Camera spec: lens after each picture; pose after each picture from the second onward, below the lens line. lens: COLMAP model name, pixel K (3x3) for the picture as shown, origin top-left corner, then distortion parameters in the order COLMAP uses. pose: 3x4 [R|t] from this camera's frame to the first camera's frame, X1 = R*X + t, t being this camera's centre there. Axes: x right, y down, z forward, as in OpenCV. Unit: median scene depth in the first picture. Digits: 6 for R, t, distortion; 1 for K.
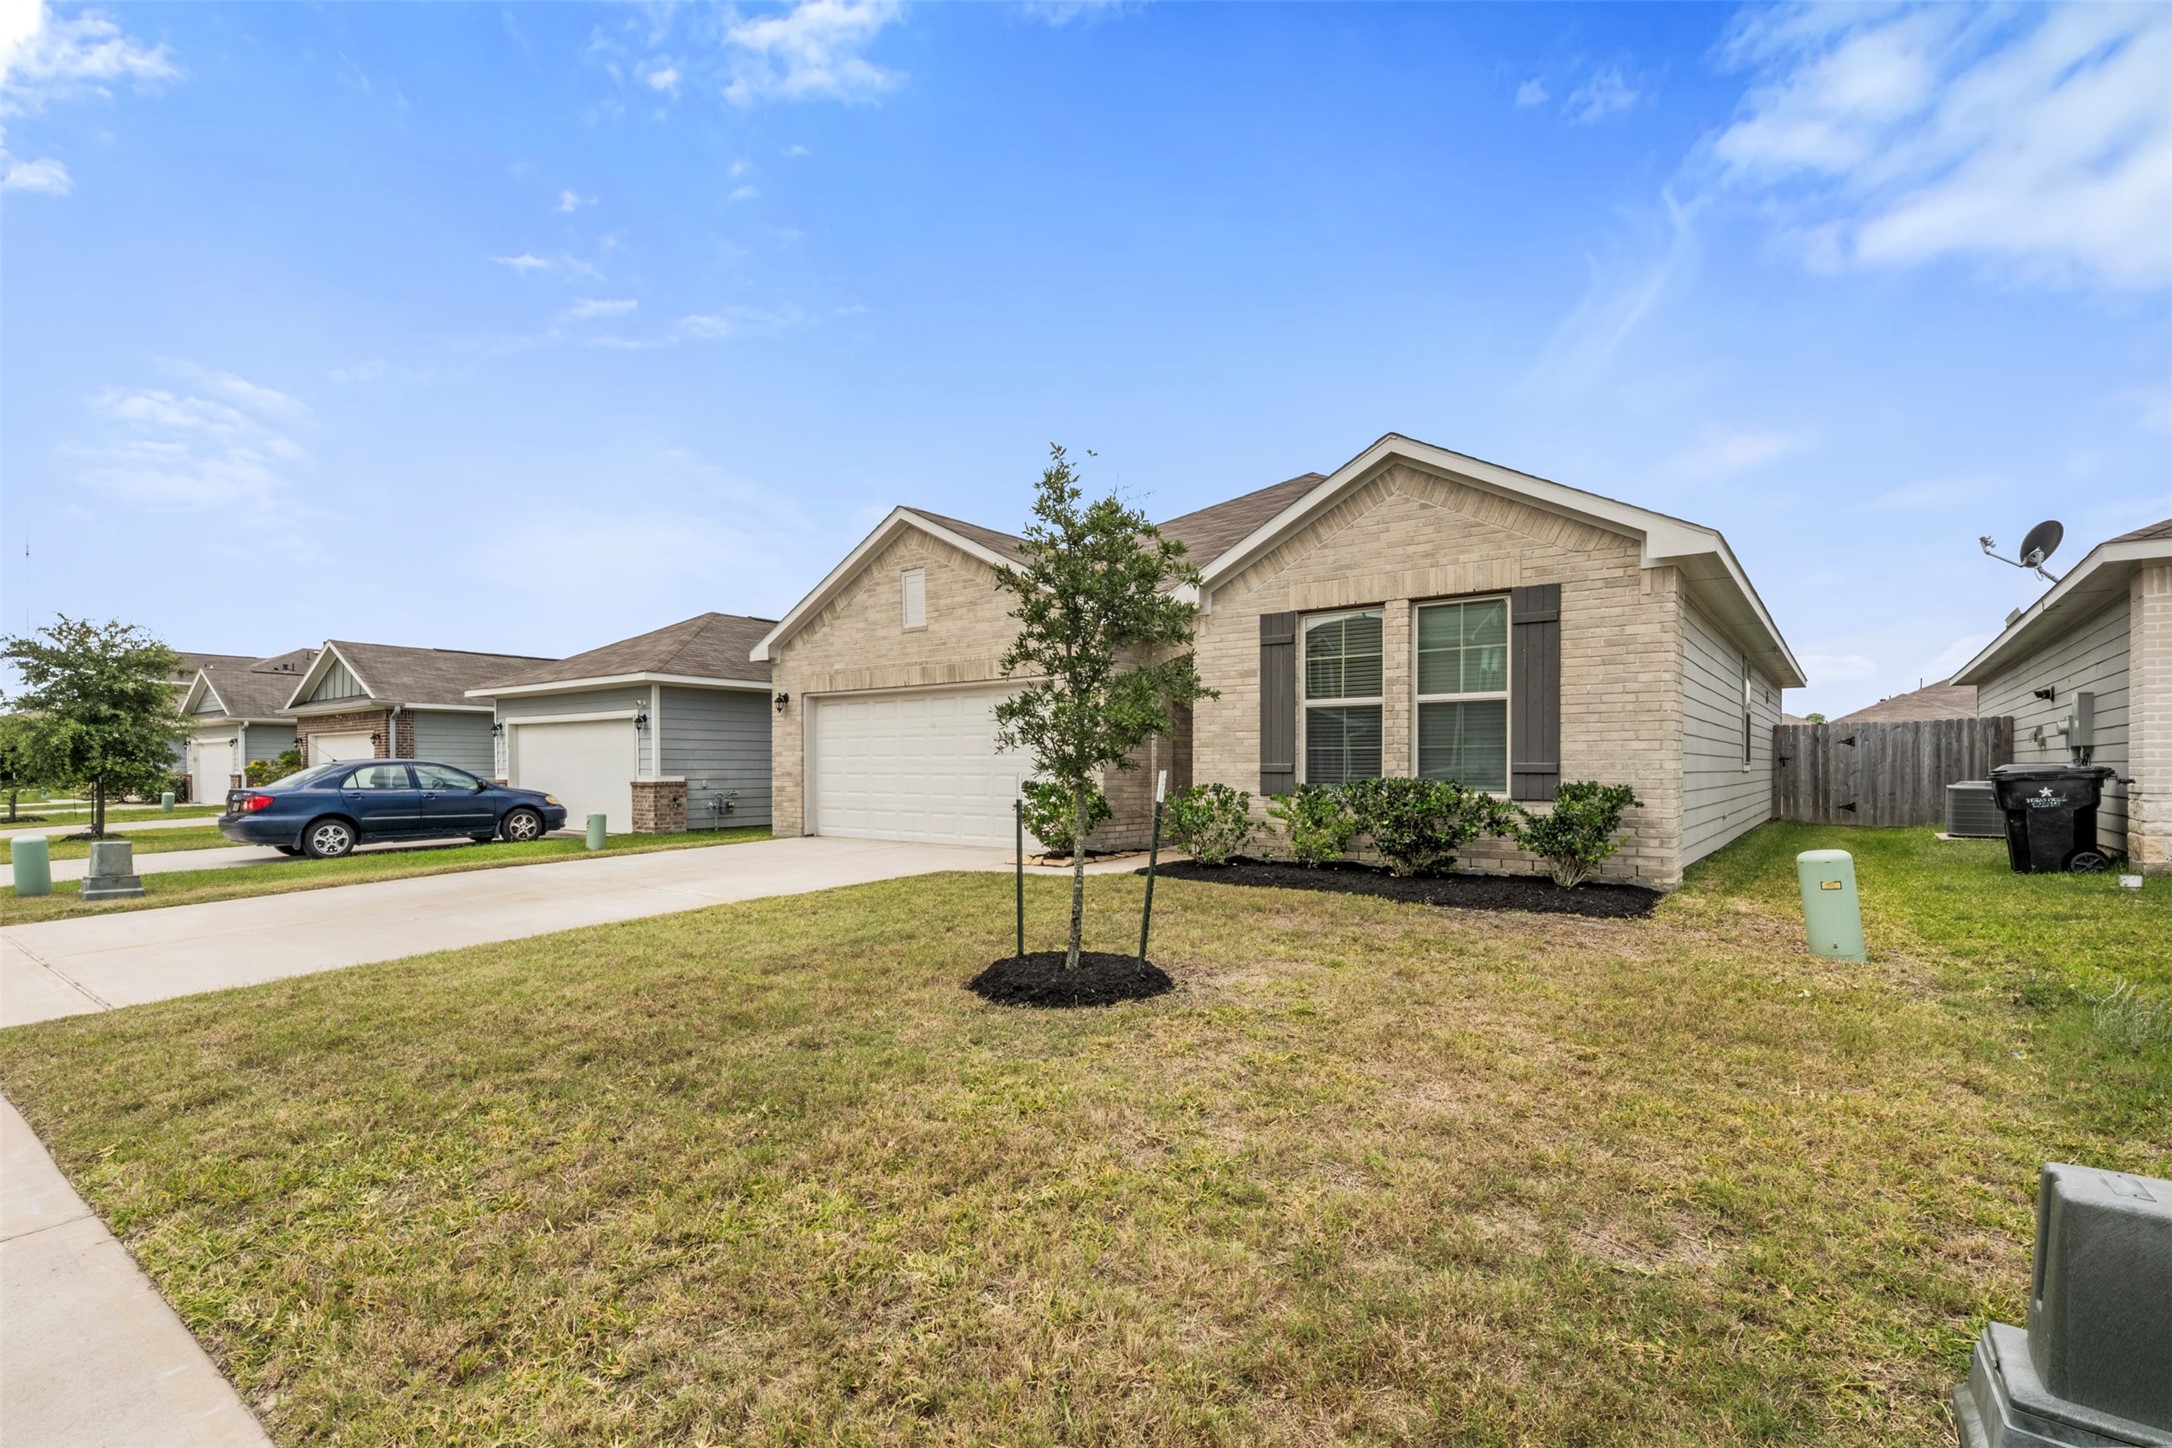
lens RADIAL K [[989.0, 0, 1075.5], [0, 989.0, 732.7], [0, 0, 1]] dist [0.000111, 0.000265]
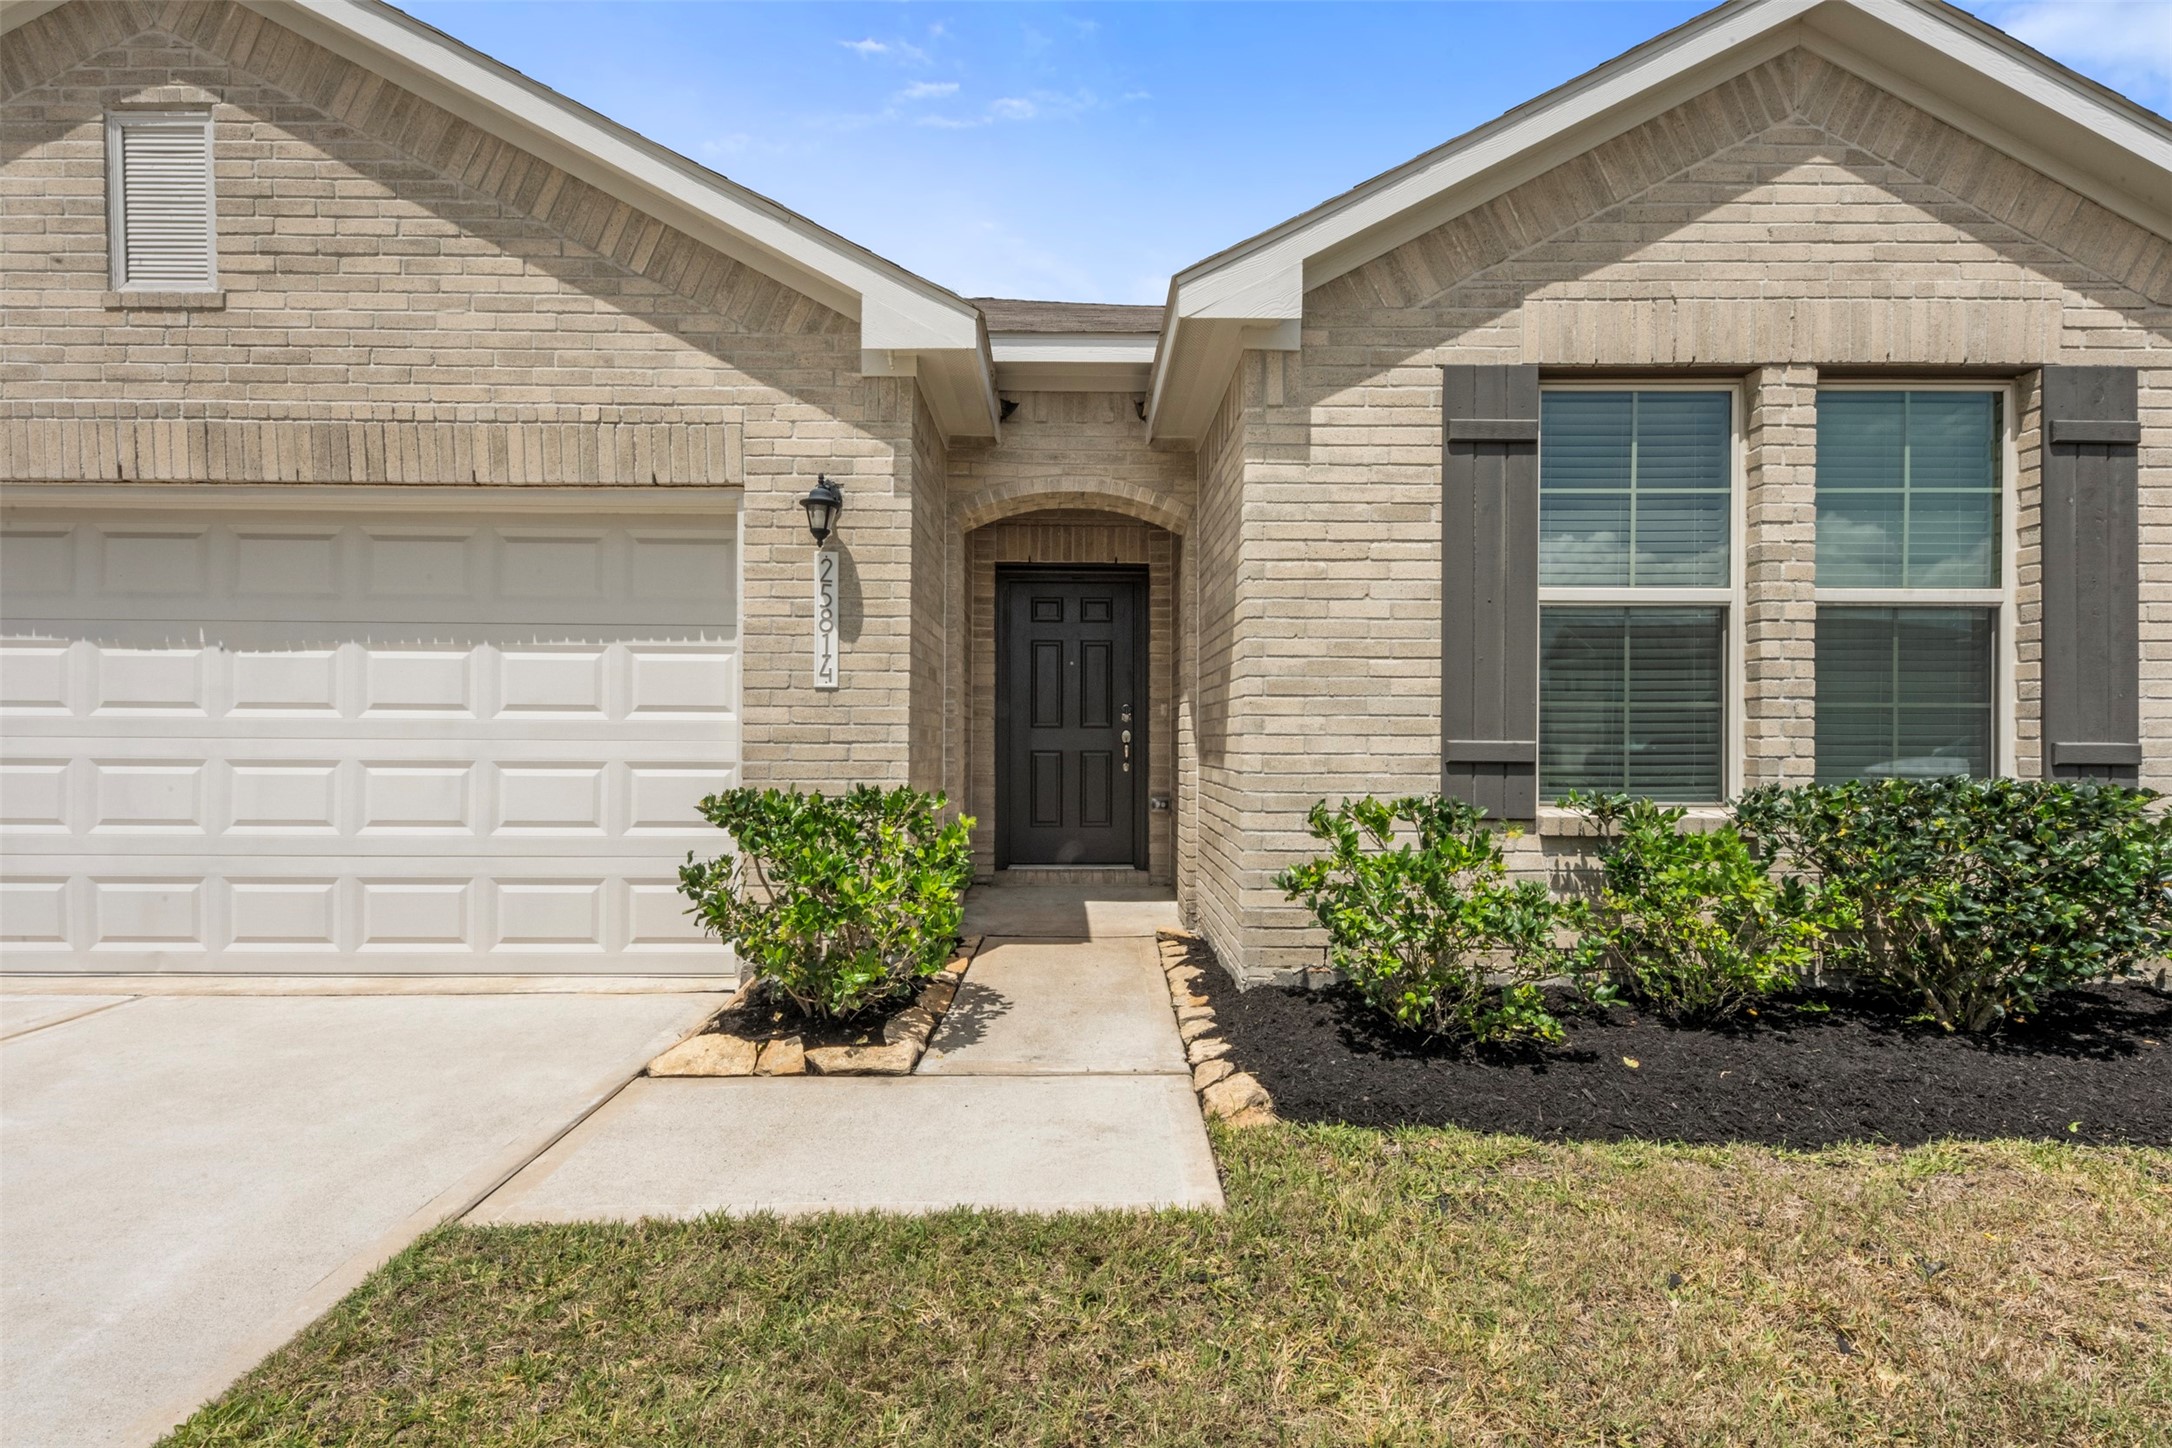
lens RADIAL K [[959.1, 0, 1086.0], [0, 959.1, 724.0], [0, 0, 1]] dist [0.003080, 0.000392]
pose [[0.787265, 0.007835, 0.616566, -0.170227], [-0.025318, 0.999487, 0.019626, 0.021940], [-0.616095, -0.031061, 0.787059, 0.819451]]
